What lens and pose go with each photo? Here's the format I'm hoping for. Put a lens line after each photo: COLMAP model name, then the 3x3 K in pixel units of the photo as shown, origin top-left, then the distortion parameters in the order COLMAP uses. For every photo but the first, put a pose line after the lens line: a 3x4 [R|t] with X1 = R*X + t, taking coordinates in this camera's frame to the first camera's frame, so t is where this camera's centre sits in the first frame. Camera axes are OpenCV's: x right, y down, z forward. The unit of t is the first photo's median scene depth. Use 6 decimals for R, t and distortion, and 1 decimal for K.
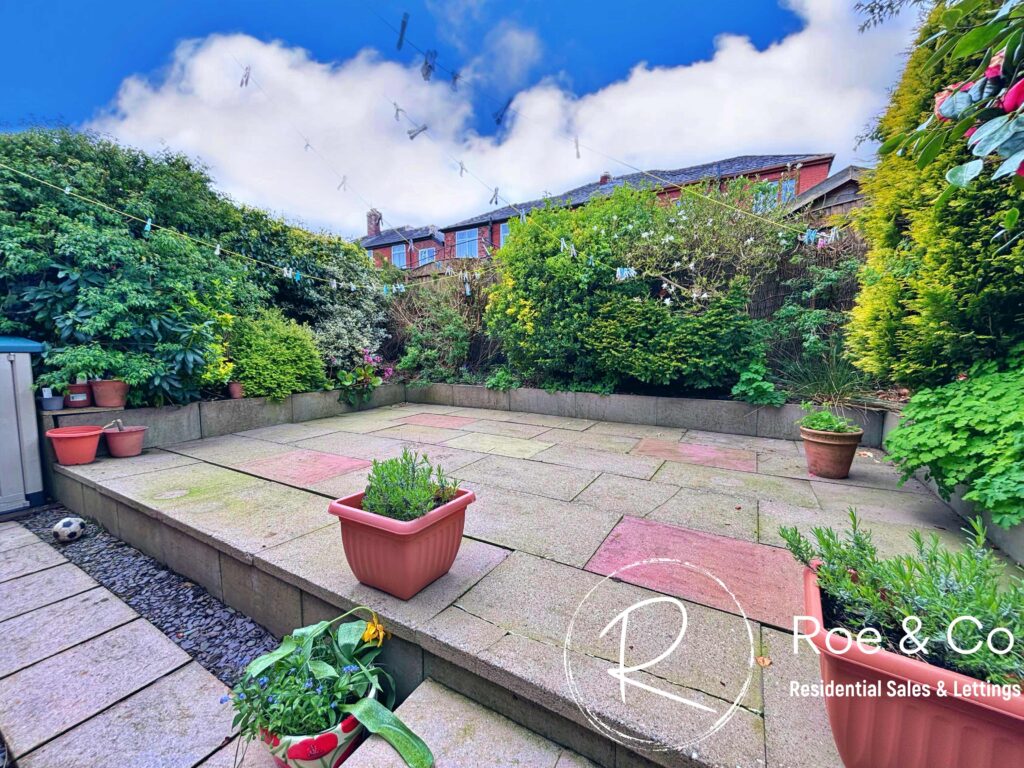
lens RADIAL K [[411.2, 0, 511.3], [0, 411.2, 385.6], [0, 0, 1]] dist [-0.000559, 0.000317]
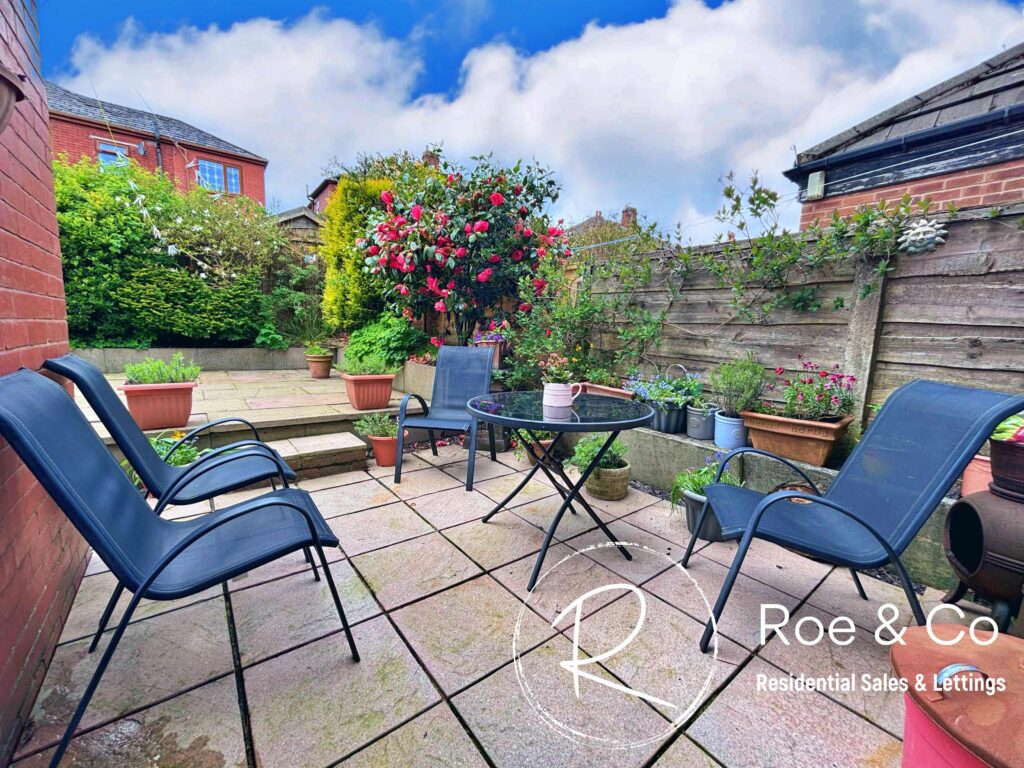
lens RADIAL K [[411.2, 0, 511.3], [0, 411.2, 385.6], [0, 0, 1]] dist [-0.000559, 0.000317]
pose [[0.371280, -0.113693, 0.921534, -0.517991], [0.054372, 0.993434, 0.100657, 0.072615], [-0.926928, 0.012734, 0.375024, -0.429282]]
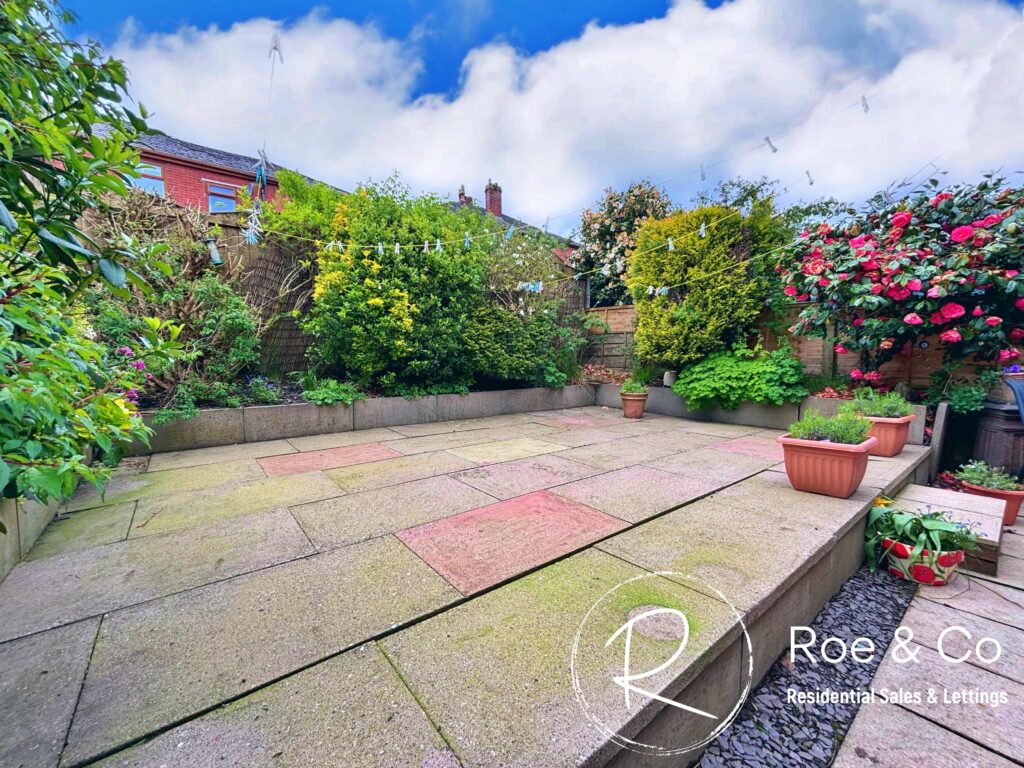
lens RADIAL K [[408.1, 0, 511.7], [0, 408.1, 394.3], [0, 0, 1]] dist [-0.002651, 0.000031]
pose [[0.362096, -0.086888, 0.928082, -0.785932], [0.089736, 0.994271, 0.058073, -0.030333], [-0.927811, 0.062254, 0.367818, 0.575473]]
